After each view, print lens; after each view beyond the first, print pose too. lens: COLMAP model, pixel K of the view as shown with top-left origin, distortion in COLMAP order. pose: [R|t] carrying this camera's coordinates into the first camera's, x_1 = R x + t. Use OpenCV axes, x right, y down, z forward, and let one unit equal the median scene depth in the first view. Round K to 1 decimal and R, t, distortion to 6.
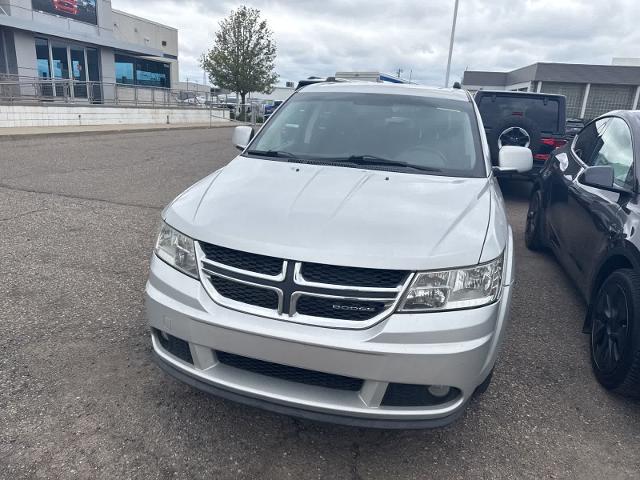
lens RADIAL K [[451.7, 0, 326.3], [0, 451.7, 237.7], [0, 0, 1]] dist [0.037284, -0.037225]
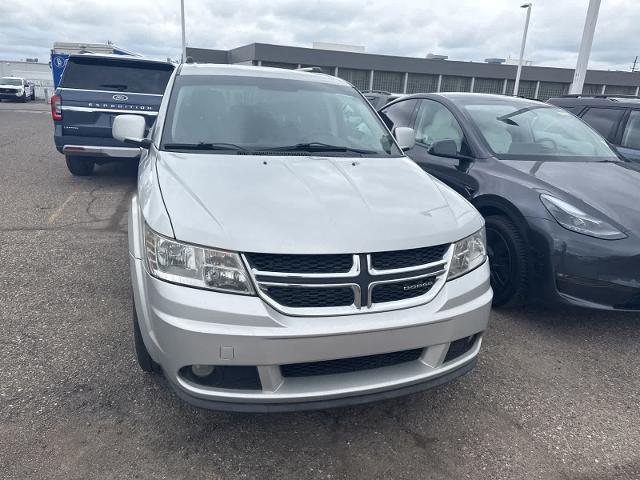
lens RADIAL K [[451.7, 0, 320.8], [0, 451.7, 241.1], [0, 0, 1]] dist [0.037284, -0.037225]
pose [[0.843514, -0.172332, 0.508710, -0.371005], [0.145373, 0.985030, 0.092641, -0.046936], [-0.517059, -0.004192, 0.855939, 0.104217]]
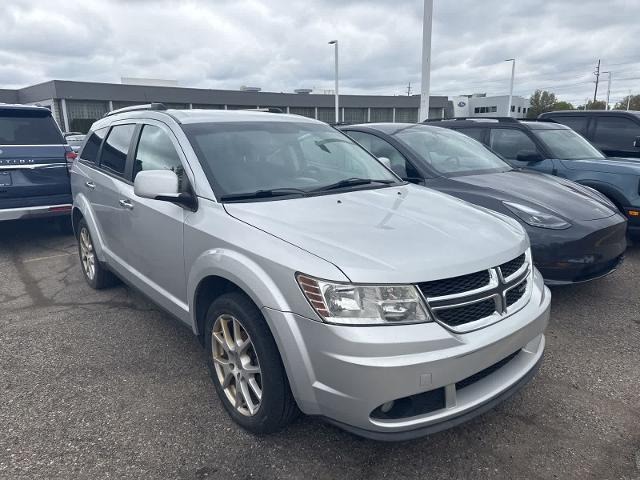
lens RADIAL K [[451.7, 0, 321.9], [0, 451.7, 242.0], [0, 0, 1]] dist [0.037284, -0.037225]
pose [[0.583023, -0.252783, 0.772130, -0.683855], [0.271642, 0.956322, 0.107972, -0.143934], [-0.765699, 0.146793, 0.626224, 0.335836]]
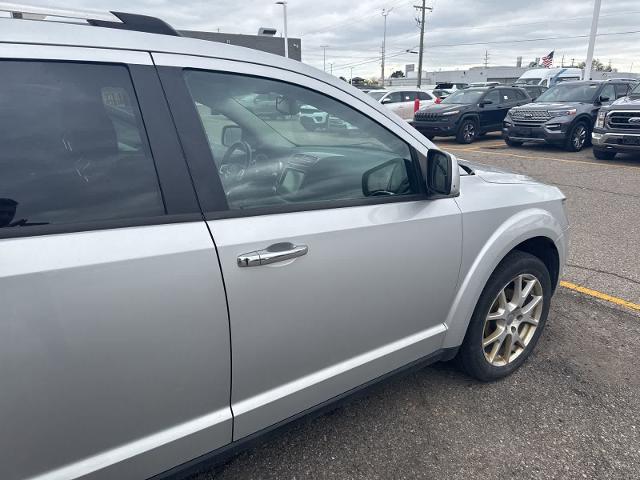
lens RADIAL K [[451.7, 0, 319.9], [0, 451.7, 236.5], [0, 0, 1]] dist [0.037284, -0.037225]
pose [[-0.763074, -0.246976, 0.597261, -0.424437], [0.139126, 0.839675, 0.524967, -0.475952], [-0.631159, 0.483683, -0.606373, 1.521524]]
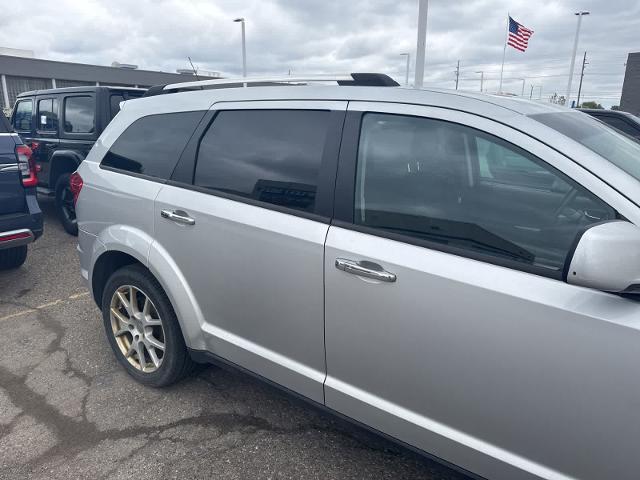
lens RADIAL K [[451.7, 0, 323.0], [0, 451.7, 238.9], [0, 0, 1]] dist [0.037284, -0.037225]
pose [[0.339691, -0.288356, 0.895243, -0.593017], [0.265967, 0.942443, 0.202641, -0.381710], [-0.902148, 0.169270, 0.396833, 1.120181]]
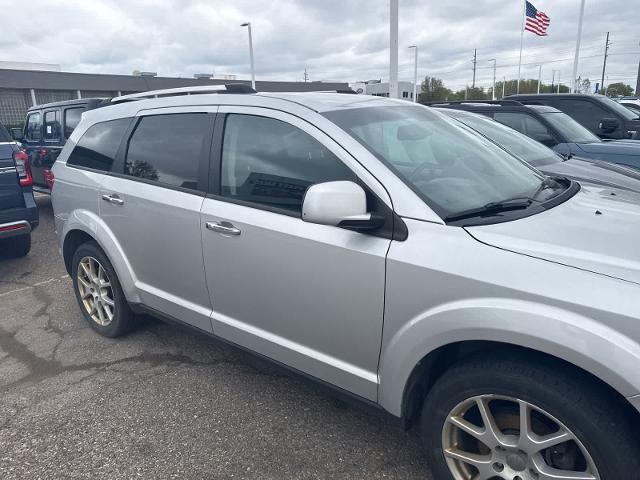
lens RADIAL K [[451.7, 0, 319.7], [0, 451.7, 231.3], [0, 0, 1]] dist [0.037284, -0.037225]
pose [[0.386848, -0.292960, 0.874370, -0.690107], [0.309272, 0.934494, 0.176273, -0.304202], [-0.868734, 0.202228, 0.452111, 0.834223]]
